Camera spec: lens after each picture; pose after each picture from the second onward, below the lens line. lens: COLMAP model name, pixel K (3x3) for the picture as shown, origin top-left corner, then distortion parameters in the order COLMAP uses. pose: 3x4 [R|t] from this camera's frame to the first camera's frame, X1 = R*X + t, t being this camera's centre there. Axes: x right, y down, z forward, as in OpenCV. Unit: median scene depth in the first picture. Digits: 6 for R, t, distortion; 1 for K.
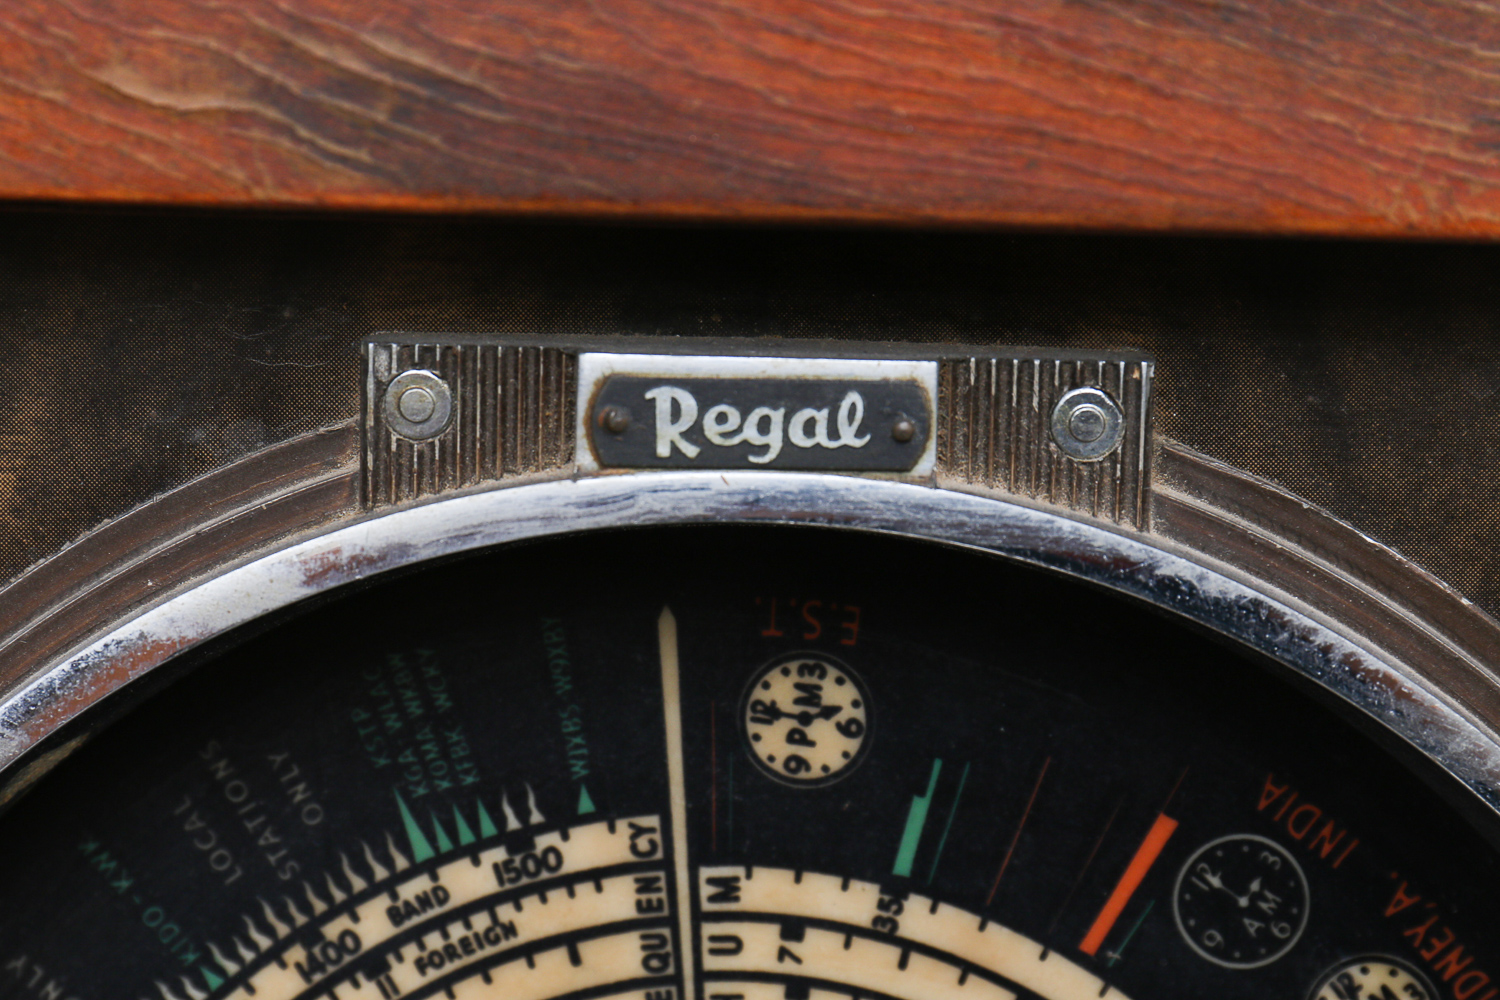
lens RADIAL K [[4830.6, 0, 750.5], [0, 4830.6, 500.5], [0, 0, 1]] dist [0.185685, 0.000000]
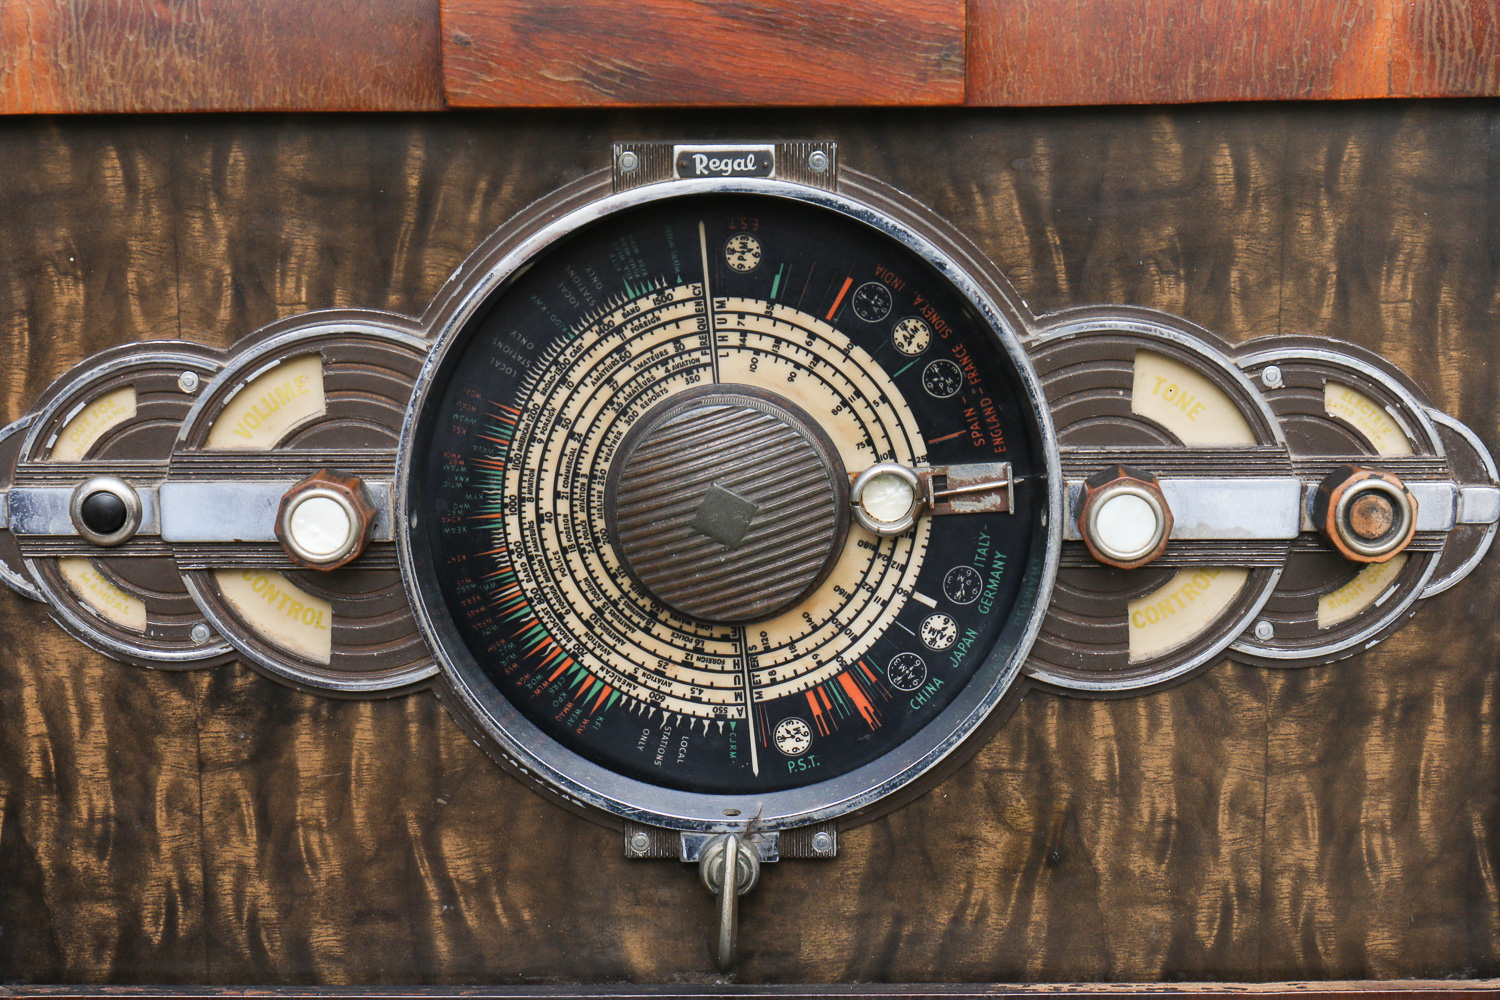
lens RADIAL K [[3022.3, 0, 746.8], [0, 3022.3, 502.1], [0, 0, 1]] dist [0.066327, 0.000000]
pose [[0.999503, -0.029809, -0.010264, 0.032071], [0.030538, 0.996296, 0.080384, 0.051478], [0.007830, -0.080657, 0.996711, -1.191106]]
